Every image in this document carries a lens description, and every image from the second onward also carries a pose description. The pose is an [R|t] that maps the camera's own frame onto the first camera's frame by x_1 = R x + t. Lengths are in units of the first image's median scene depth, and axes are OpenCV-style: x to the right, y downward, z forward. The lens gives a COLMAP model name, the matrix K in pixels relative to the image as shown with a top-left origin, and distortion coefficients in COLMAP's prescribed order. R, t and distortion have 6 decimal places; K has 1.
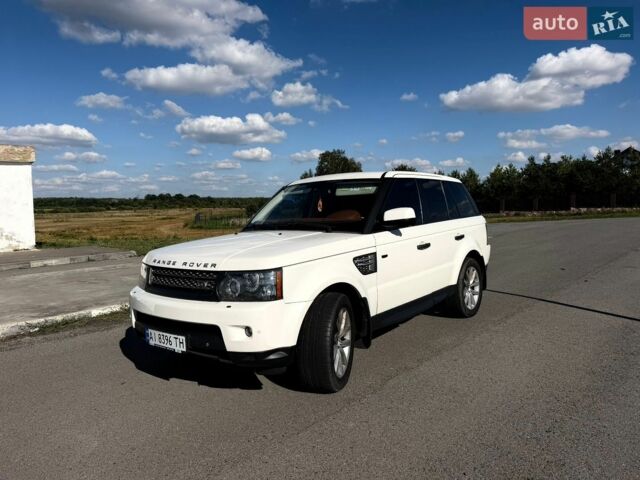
lens RADIAL K [[452.0, 0, 324.3], [0, 452.0, 240.7], [0, 0, 1]] dist [0.090169, -0.124673]
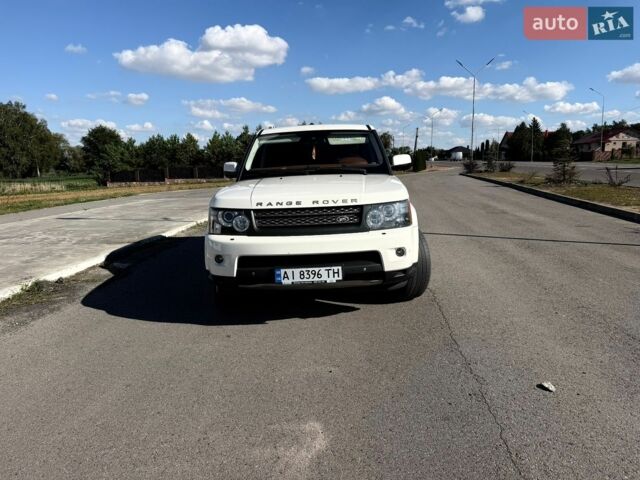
lens RADIAL K [[450.1, 0, 326.6], [0, 450.1, 238.2], [0, 0, 1]] dist [0.094044, -0.127691]
pose [[0.794158, -0.094724, 0.600283, -0.667946], [0.054605, 0.994904, 0.084754, 0.034202], [-0.605253, -0.034530, 0.795284, 0.113798]]
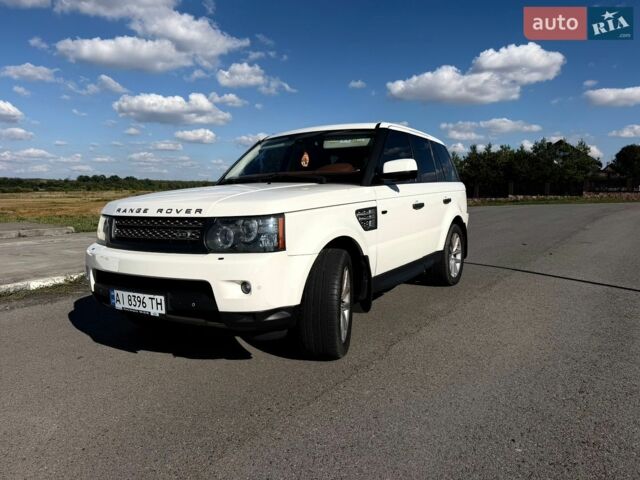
lens RADIAL K [[461.2, 0, 326.4], [0, 461.2, 235.9], [0, 0, 1]] dist [0.012713, -0.007936]
pose [[0.992783, 0.006994, 0.119723, -0.078594], [-0.009150, 0.999806, 0.017468, 0.057761], [-0.119577, -0.018437, 0.992654, 0.096138]]
